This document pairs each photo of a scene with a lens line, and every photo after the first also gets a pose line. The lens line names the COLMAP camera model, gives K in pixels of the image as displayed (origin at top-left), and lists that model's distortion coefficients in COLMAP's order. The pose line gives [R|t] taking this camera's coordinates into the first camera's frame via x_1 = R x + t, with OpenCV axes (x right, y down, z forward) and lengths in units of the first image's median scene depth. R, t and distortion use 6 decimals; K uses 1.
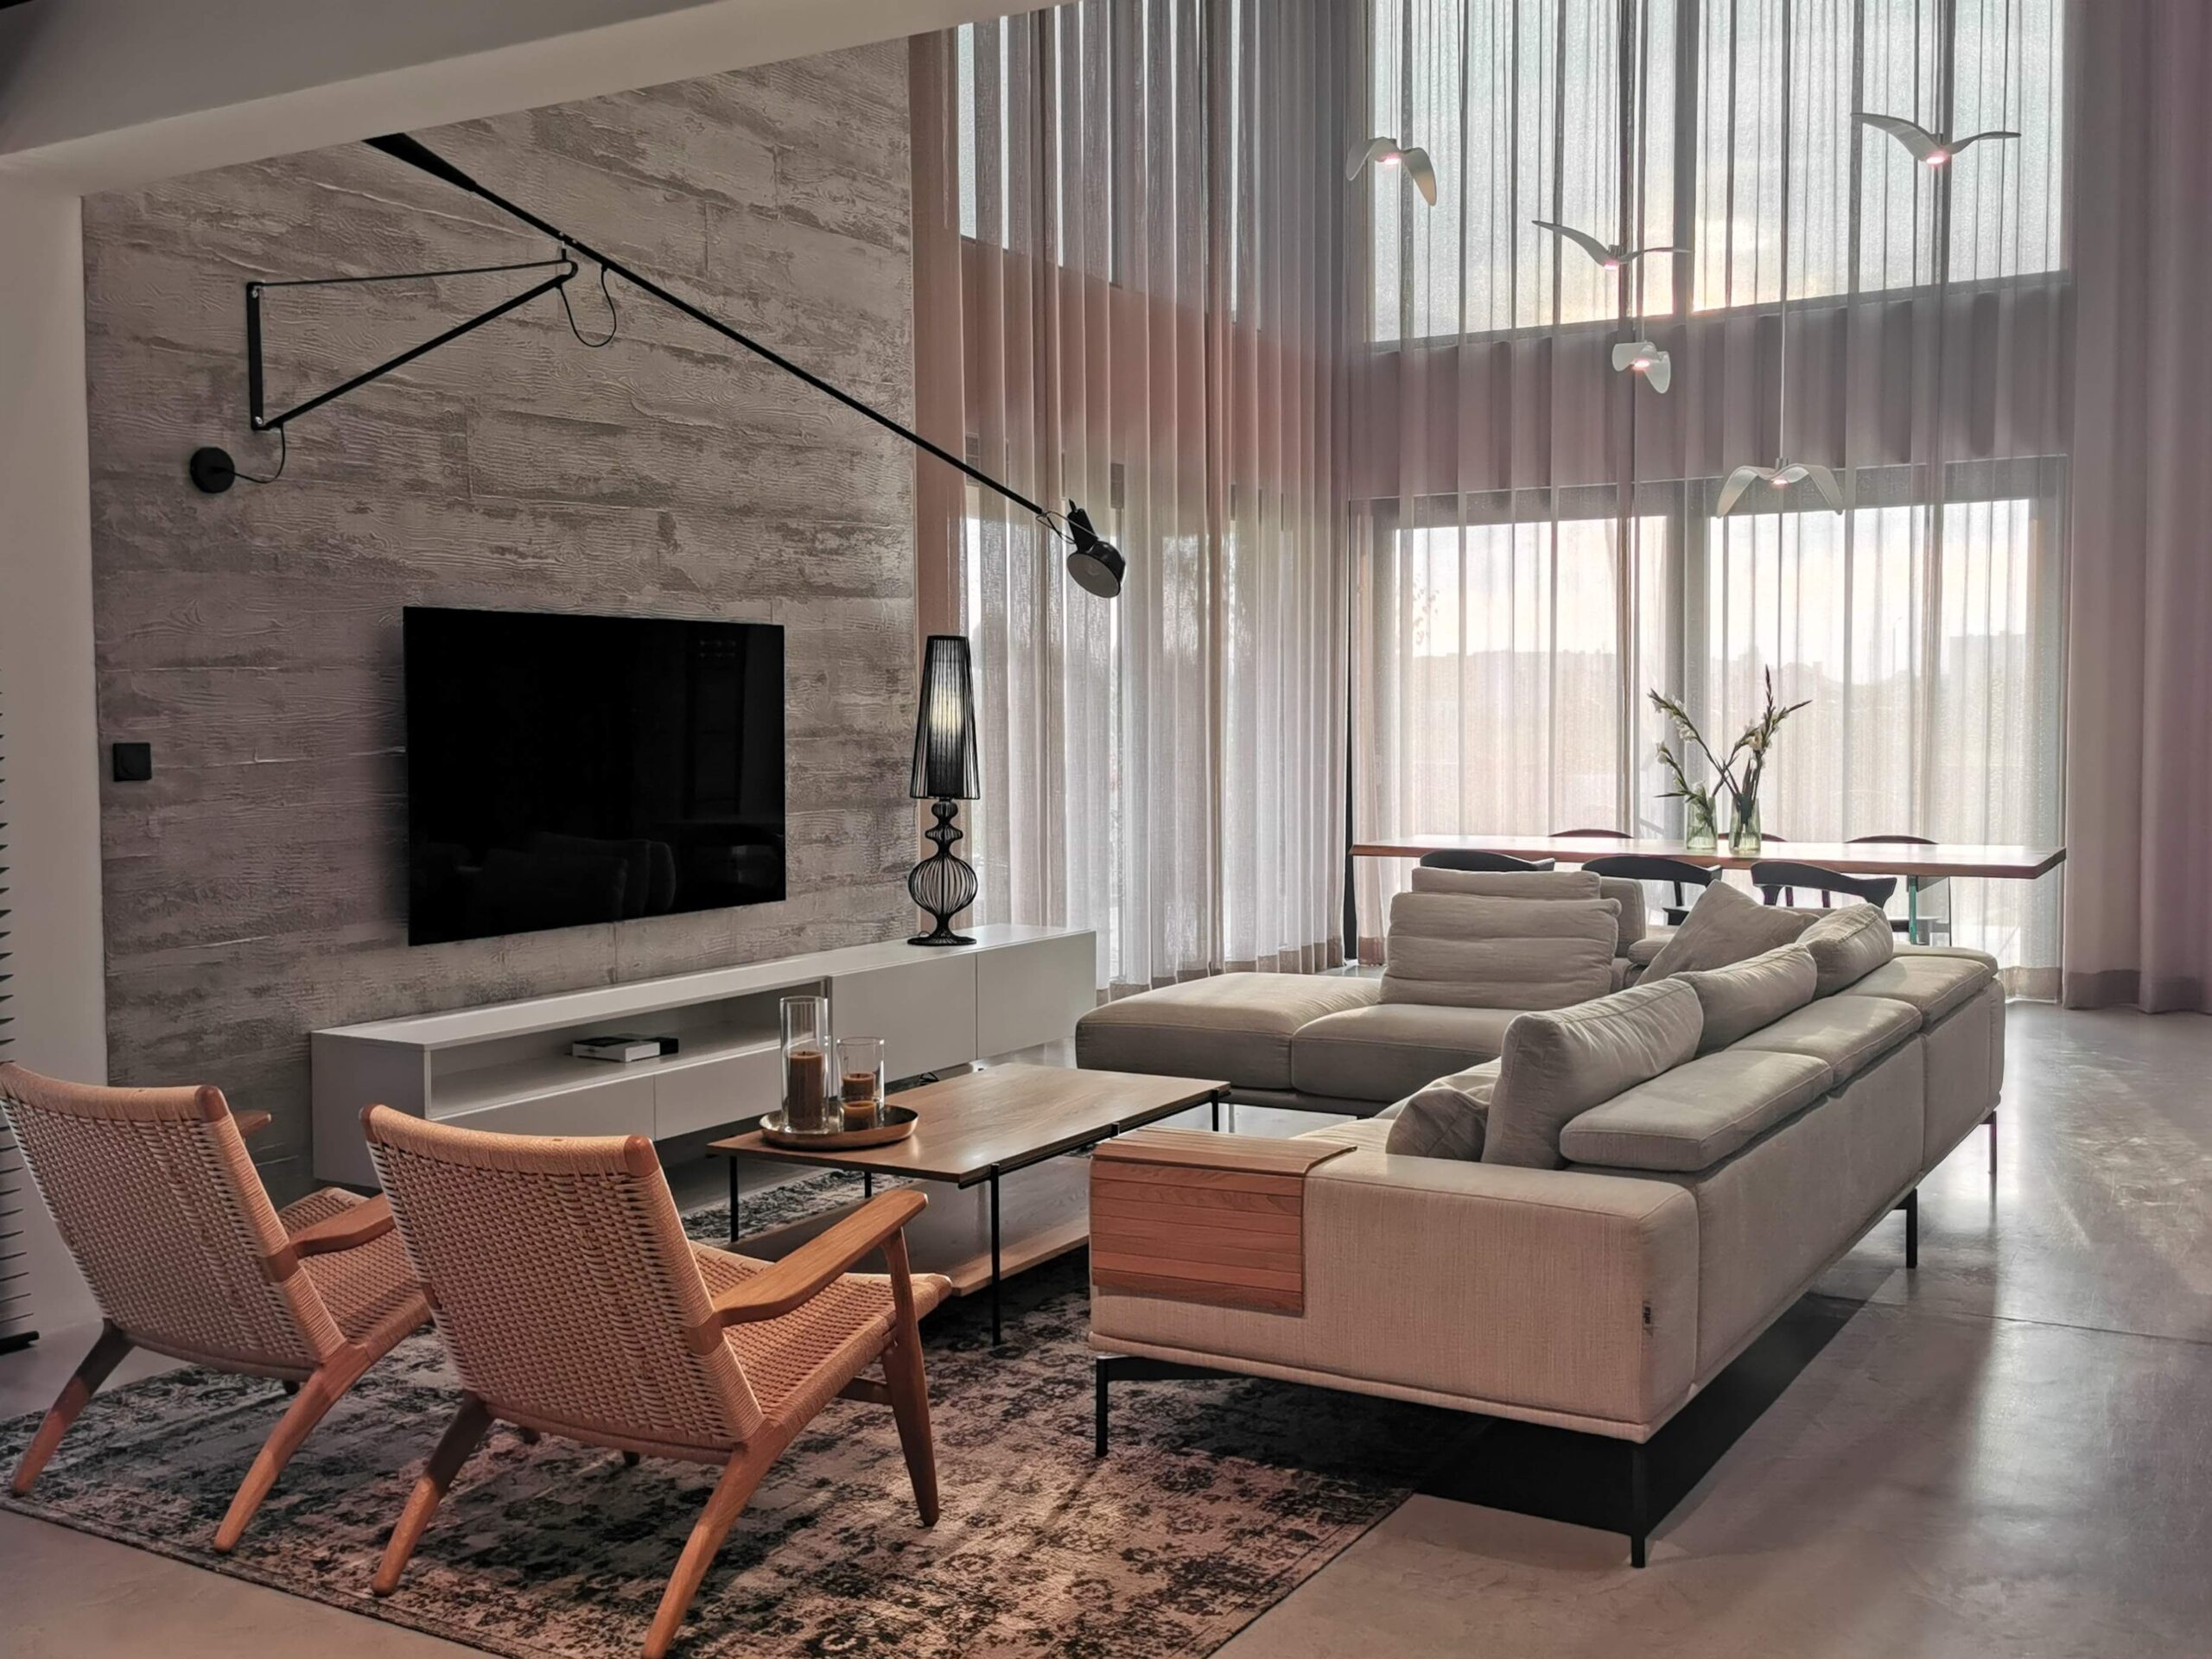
lens RADIAL K [[2171.5, 0, 1106.0], [0, 2171.5, 829.5], [0, 0, 1]] dist [0.010044, 0.095803]
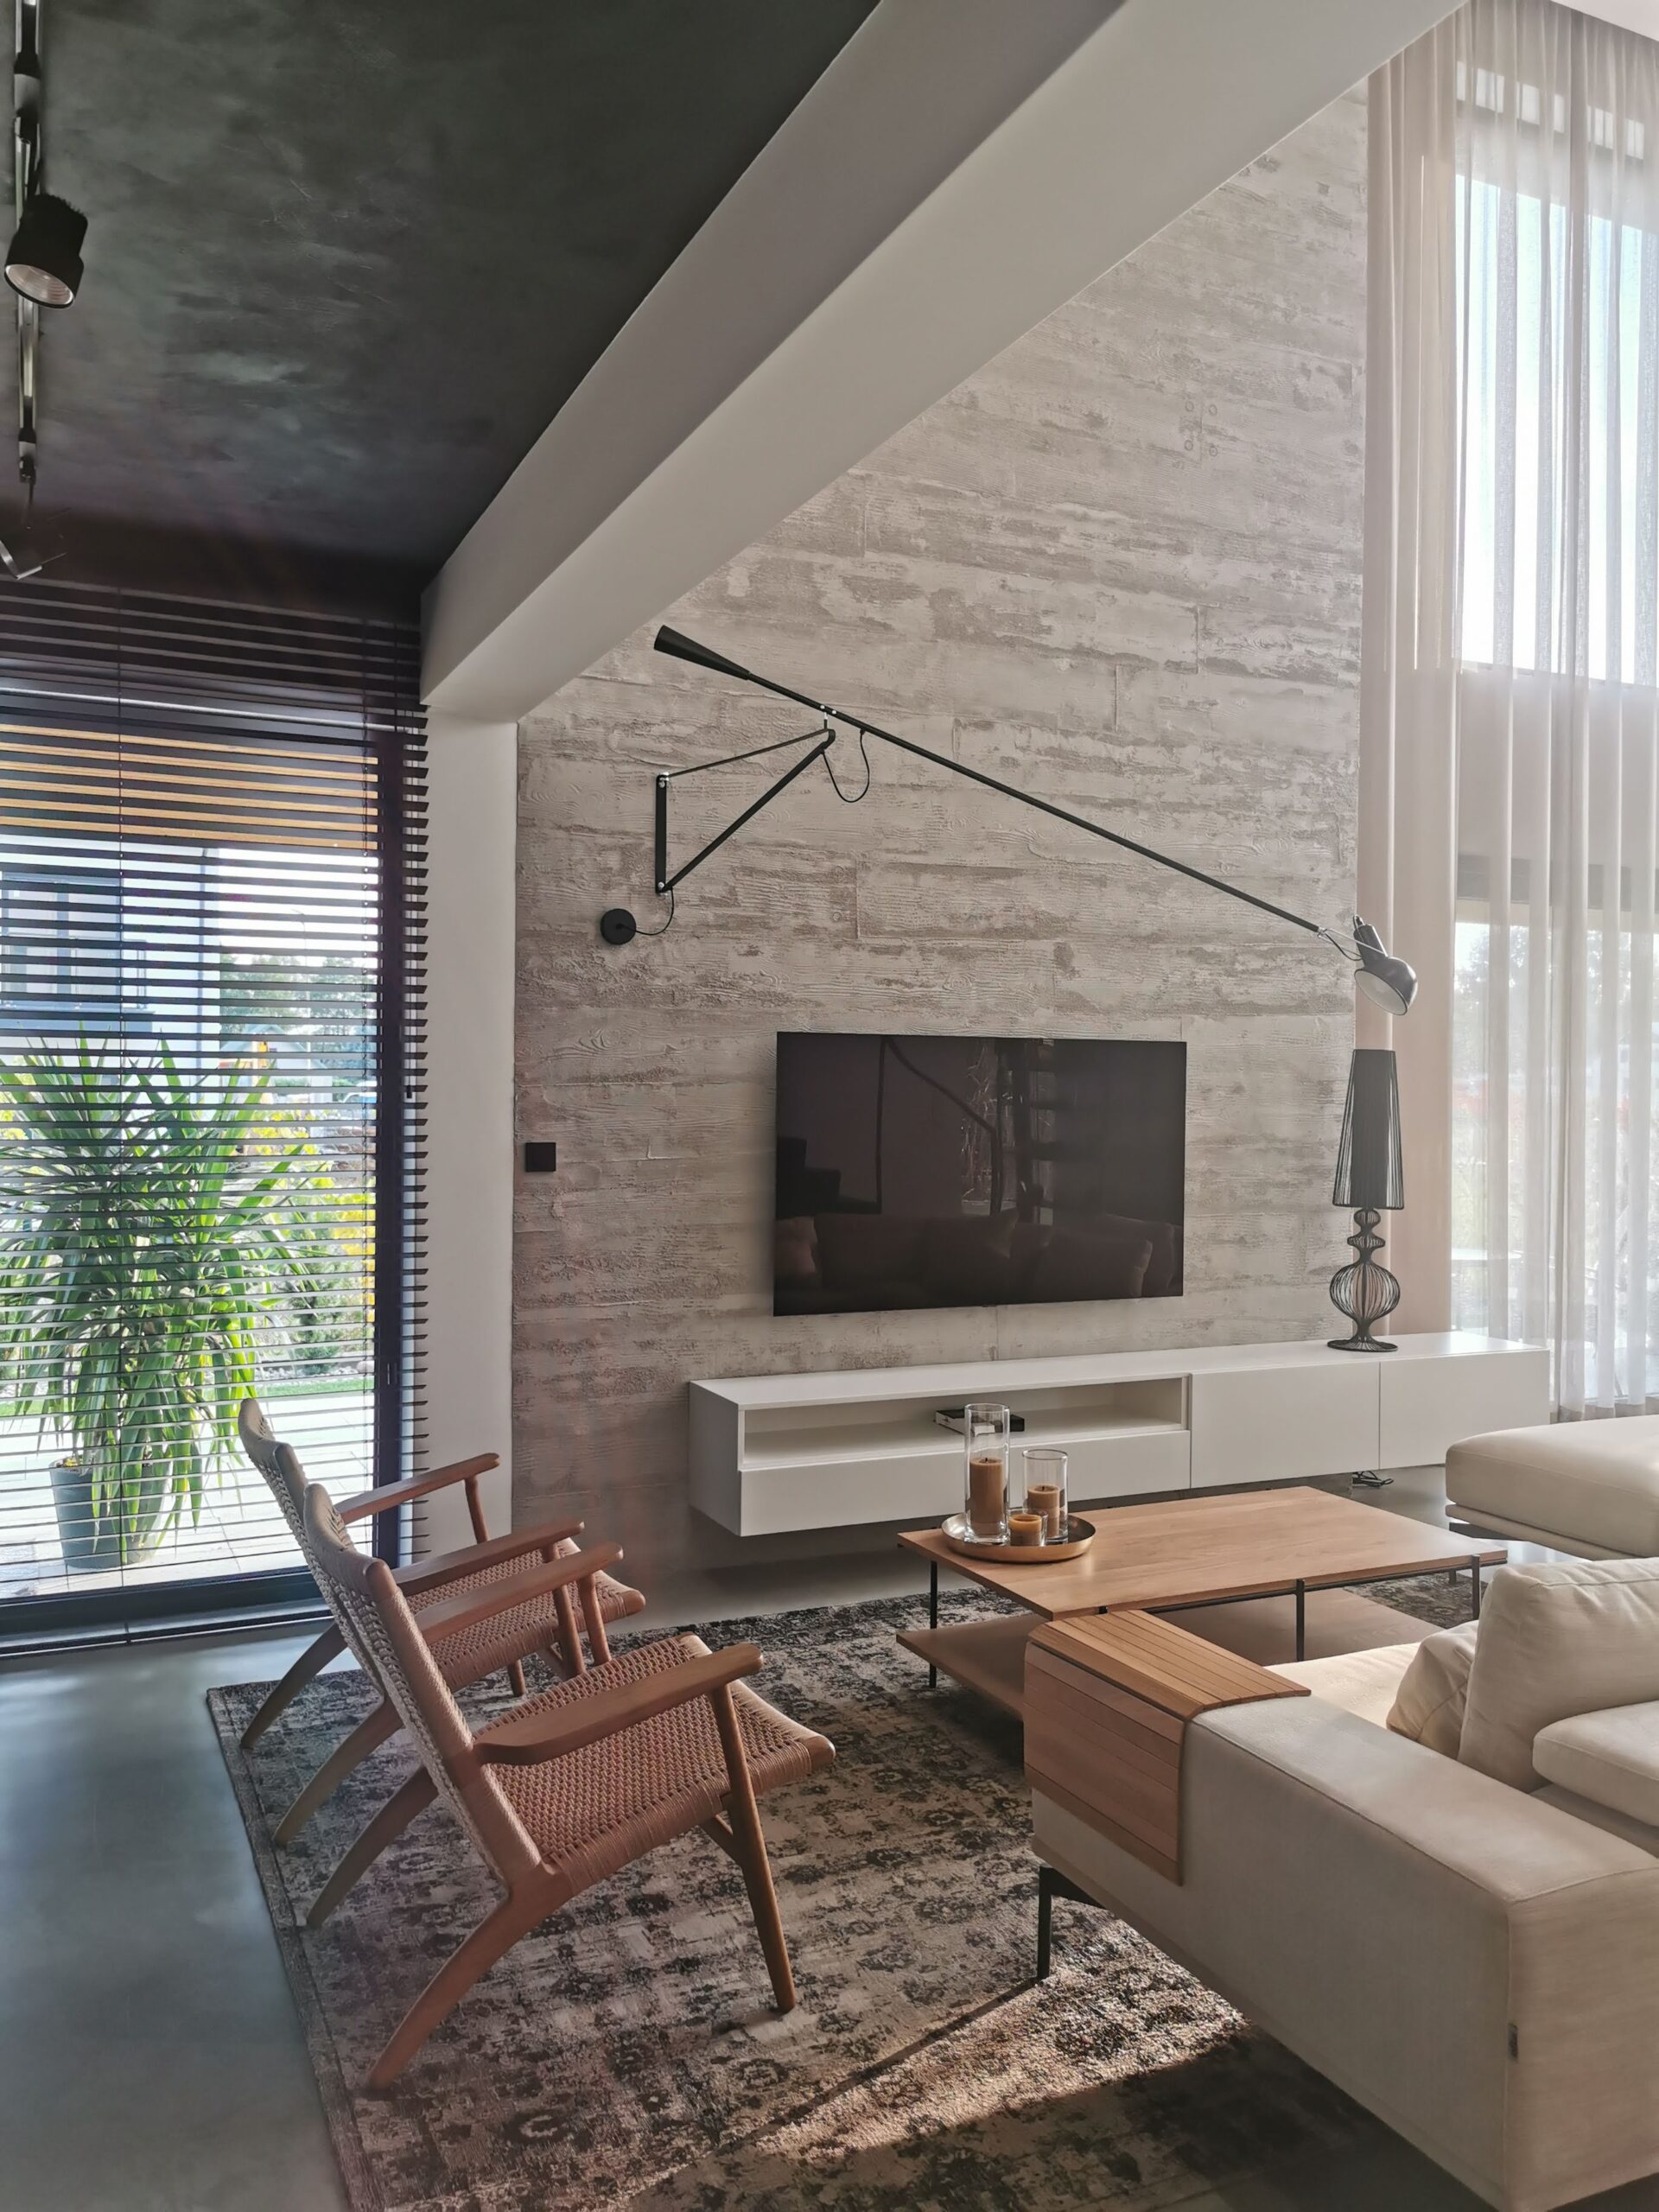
lens RADIAL K [[1692.2, 0, 829.5], [0, 1692.2, 1106.0], [0, 0, 1]] dist [0.060397, -0.129755]
pose [[0.823870, 0.017738, -0.566501, 0.221496], [-0.044673, 0.998433, -0.033706, -0.030489], [0.565016, 0.053077, 0.823371, 0.244215]]
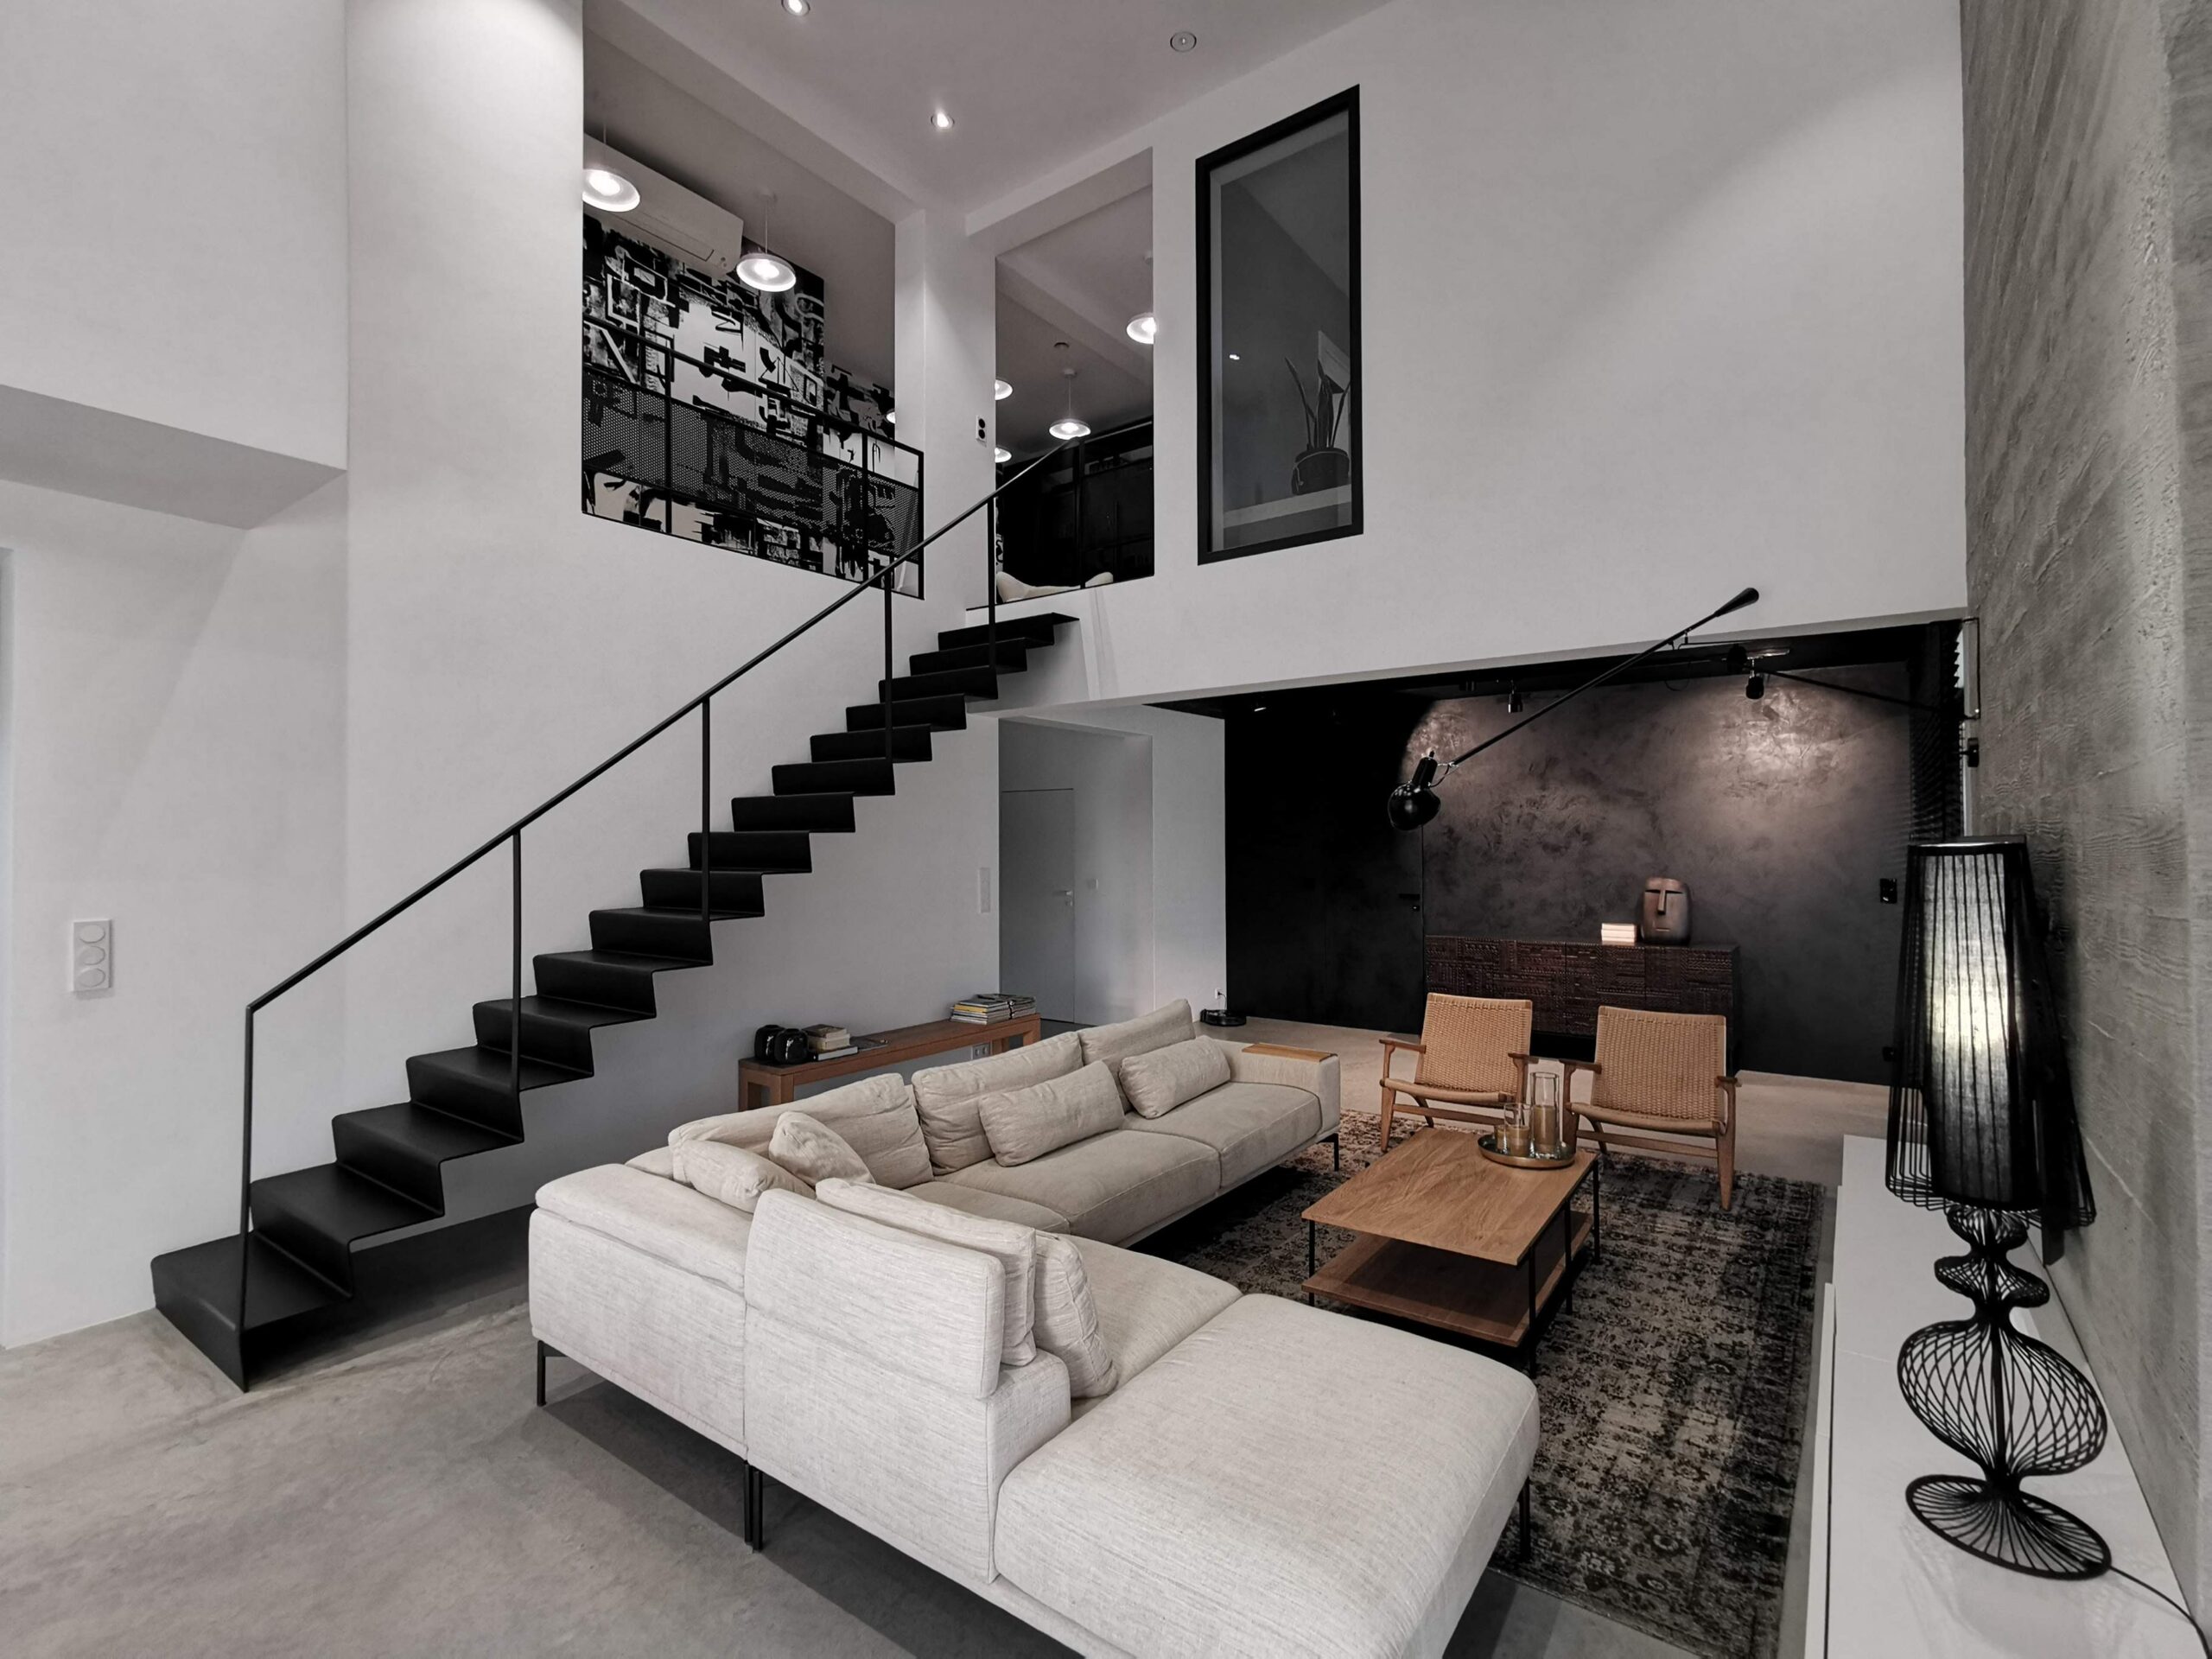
lens RADIAL K [[1017.2, 0, 1106.0], [0, 1017.2, 829.5], [0, 0, 1]] dist [0.000075, 0.000003]
pose [[-0.995704, 0.010564, 0.091990, 0.105499], [0.014202, 0.999139, 0.038986, -0.123482], [-0.091499, 0.040125, -0.994996, 1.559670]]
